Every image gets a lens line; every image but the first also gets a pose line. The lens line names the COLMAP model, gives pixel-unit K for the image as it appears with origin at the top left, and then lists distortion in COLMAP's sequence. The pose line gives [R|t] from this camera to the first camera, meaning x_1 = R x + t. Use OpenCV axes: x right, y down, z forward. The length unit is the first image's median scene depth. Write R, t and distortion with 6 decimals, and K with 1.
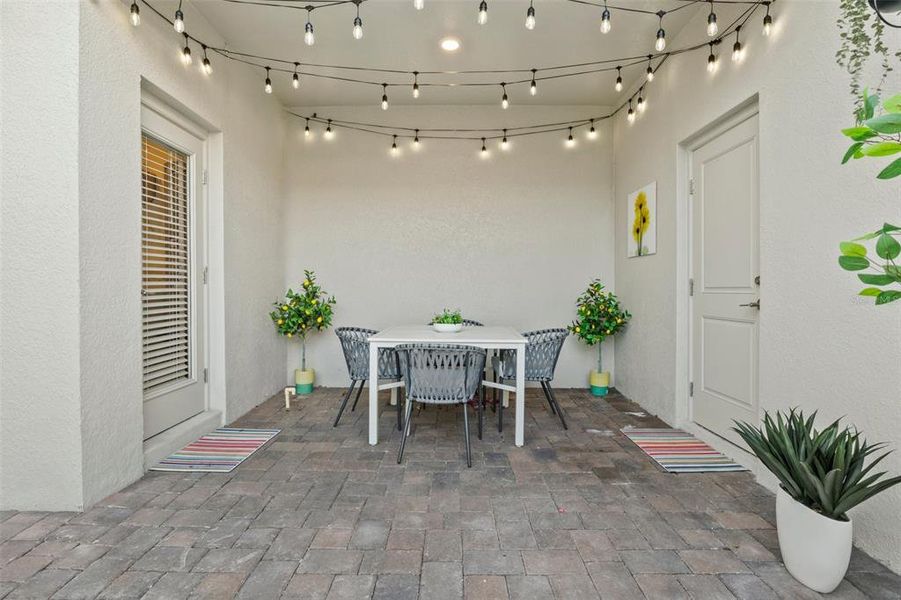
lens RADIAL K [[460.1, 0, 453.9], [0, 460.1, 292.4], [0, 0, 1]] dist [-0.021215, -0.000598]
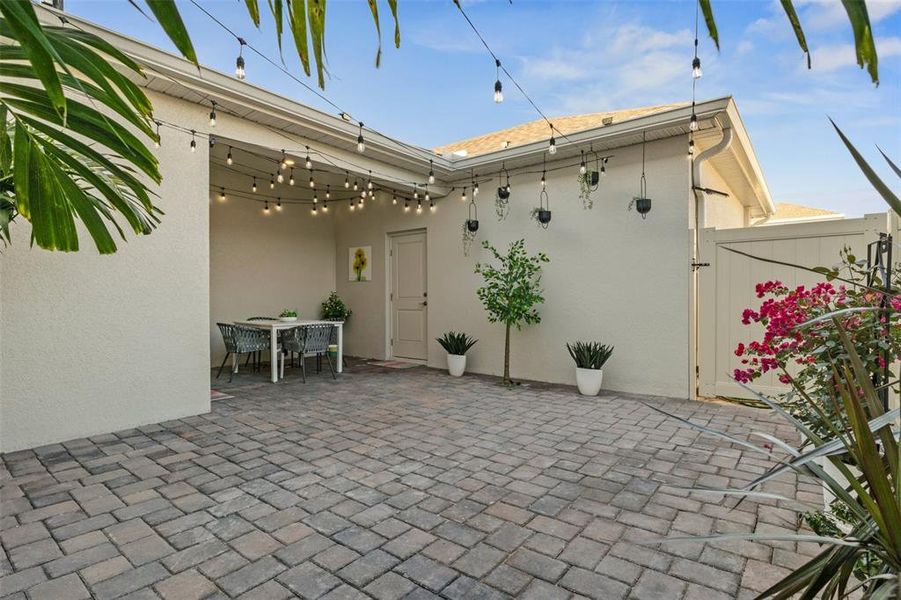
lens RADIAL K [[460.1, 0, 451.2], [0, 460.1, 300.8], [0, 0, 1]] dist [-0.021215, -0.000598]
pose [[0.629084, -0.004183, 0.777326, -0.957121], [0.005492, 0.999984, 0.000936, 0.006552], [-0.777318, 0.003680, 0.629097, -0.595603]]
